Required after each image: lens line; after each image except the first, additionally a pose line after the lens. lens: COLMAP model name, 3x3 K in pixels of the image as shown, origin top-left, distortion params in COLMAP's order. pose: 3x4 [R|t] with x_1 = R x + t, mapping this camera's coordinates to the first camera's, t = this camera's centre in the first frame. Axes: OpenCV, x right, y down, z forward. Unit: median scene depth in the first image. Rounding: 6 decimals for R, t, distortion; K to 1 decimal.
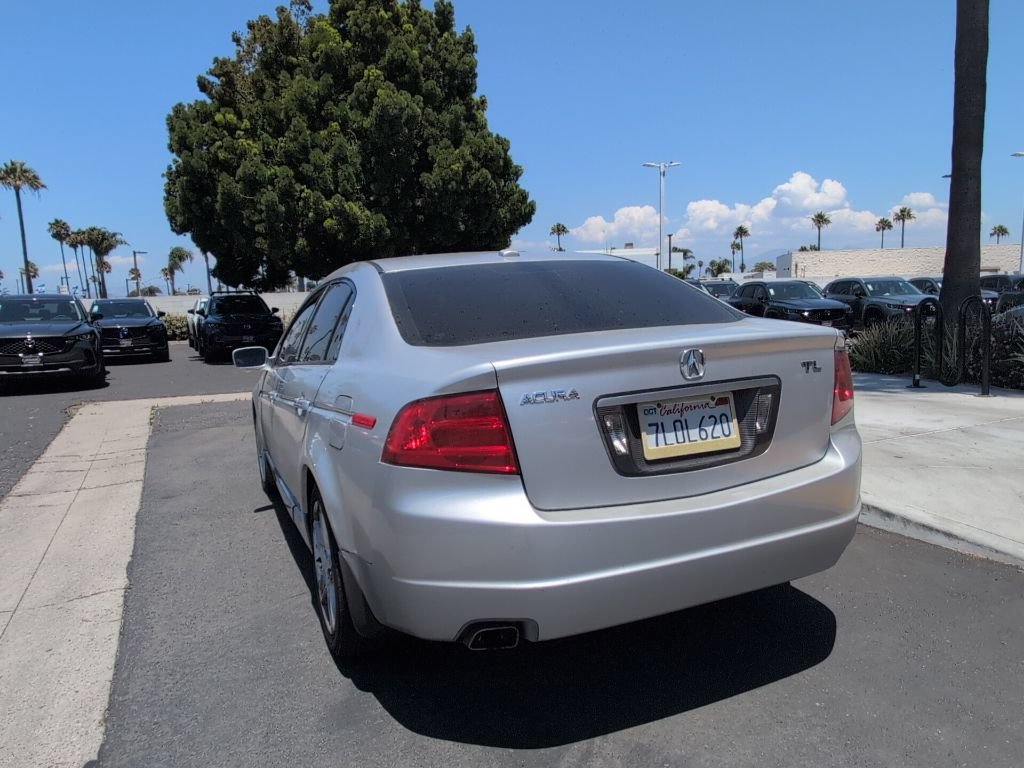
lens RADIAL K [[752.6, 0, 513.6], [0, 752.6, 413.4], [0, 0, 1]] dist [0.001966, -0.001815]
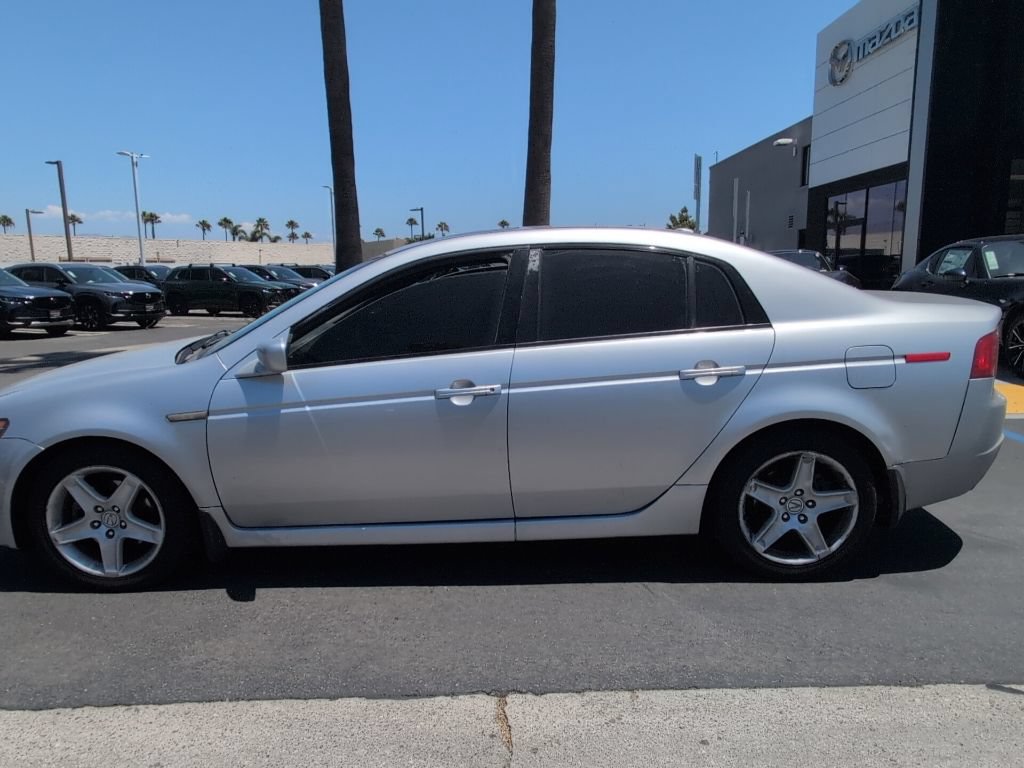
lens RADIAL K [[752.6, 0, 513.6], [0, 752.6, 413.4], [0, 0, 1]] dist [0.001966, -0.001815]
pose [[0.397397, -0.142897, 0.906453, -0.242546], [0.133222, 0.986320, 0.097082, -0.016931], [-0.907925, 0.082179, 0.410997, 0.157644]]
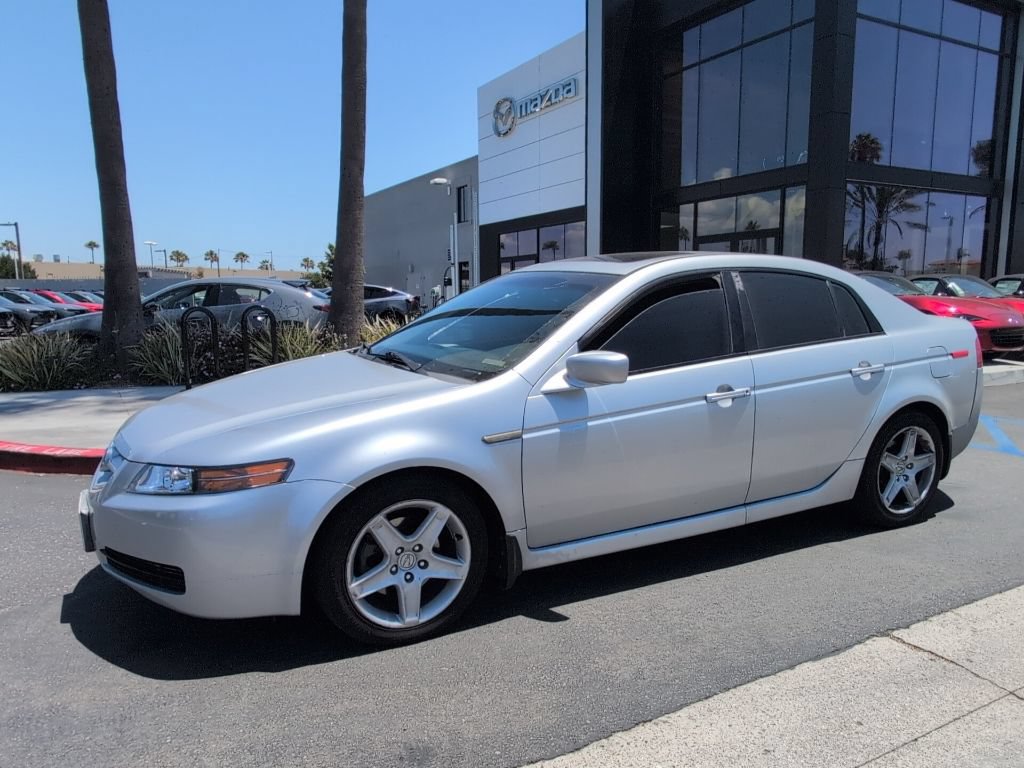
lens RADIAL K [[752.5, 0, 514.6], [0, 752.5, 413.5], [0, 0, 1]] dist [0.001328, -0.002475]
pose [[-0.089734, -0.119190, 0.988808, -0.281212], [0.151981, 0.979547, 0.131866, -0.037422], [-0.984302, 0.162113, -0.069784, 0.318138]]
